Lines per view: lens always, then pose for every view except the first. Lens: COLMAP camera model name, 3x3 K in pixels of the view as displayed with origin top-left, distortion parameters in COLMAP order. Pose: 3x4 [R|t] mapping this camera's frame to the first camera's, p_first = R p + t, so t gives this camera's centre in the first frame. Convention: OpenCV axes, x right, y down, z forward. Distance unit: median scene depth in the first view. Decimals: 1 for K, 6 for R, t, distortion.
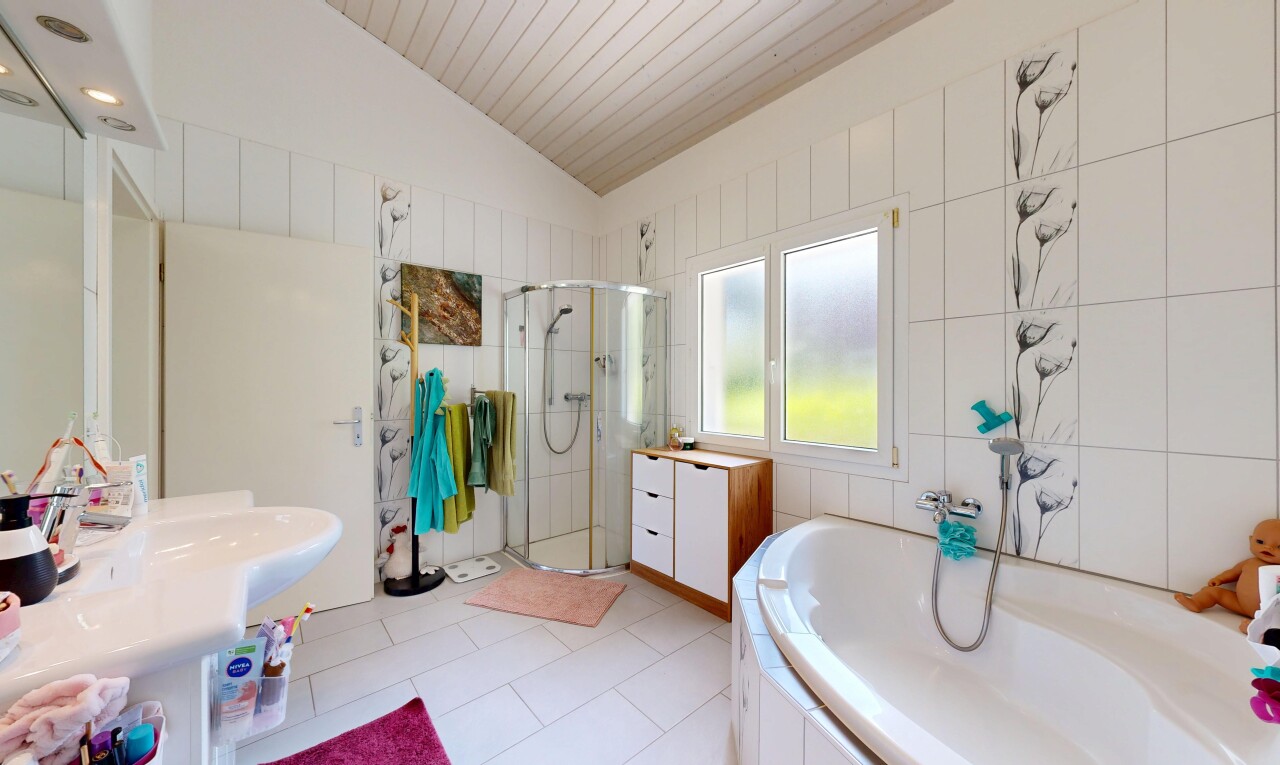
lens RADIAL K [[428.8, 0, 645.3], [0, 428.8, 384.1], [0, 0, 1]] dist [0.000332, 0.000041]
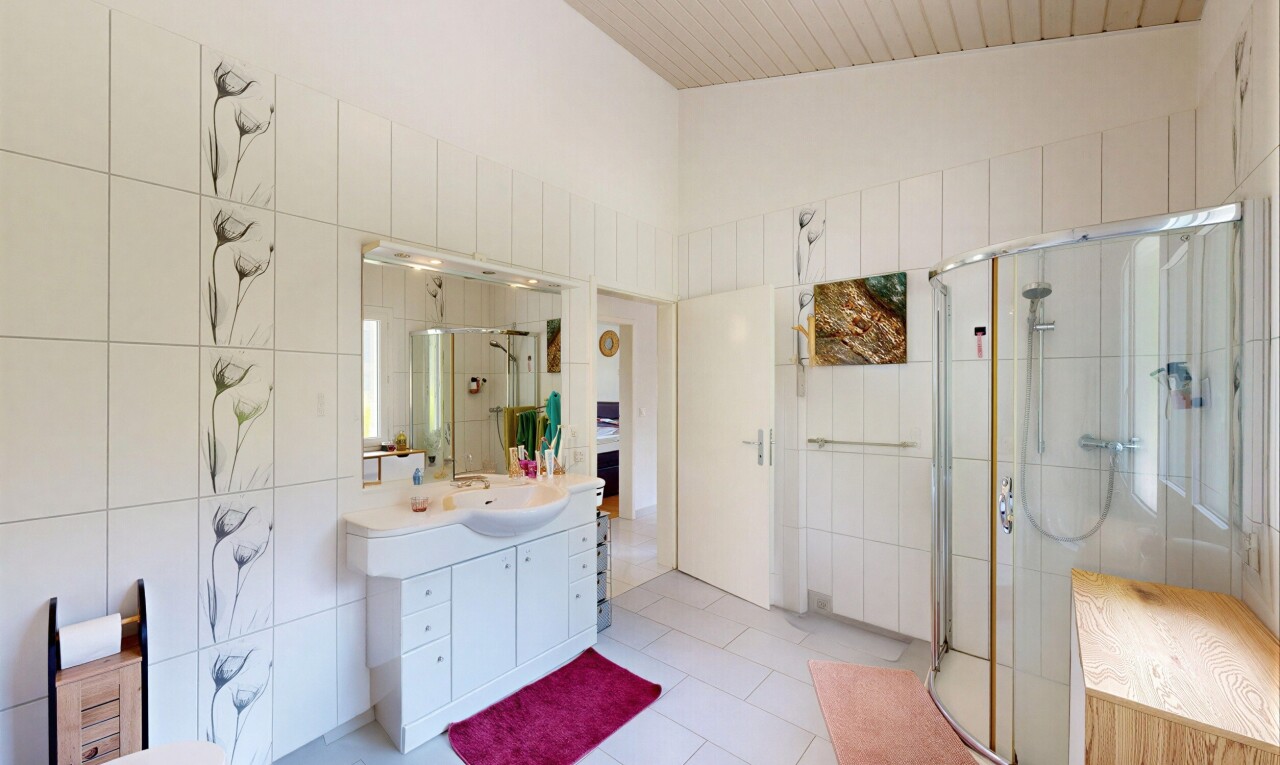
lens RADIAL K [[482.1, 0, 640.0], [0, 482.1, 382.5], [0, 0, 1]] dist [0.000596, -0.000023]
pose [[0.137054, 0.000670, -0.990563, 0.432472], [0.000699, 0.999999, 0.000773, -0.057951], [0.990563, -0.000798, 0.137053, 0.427893]]
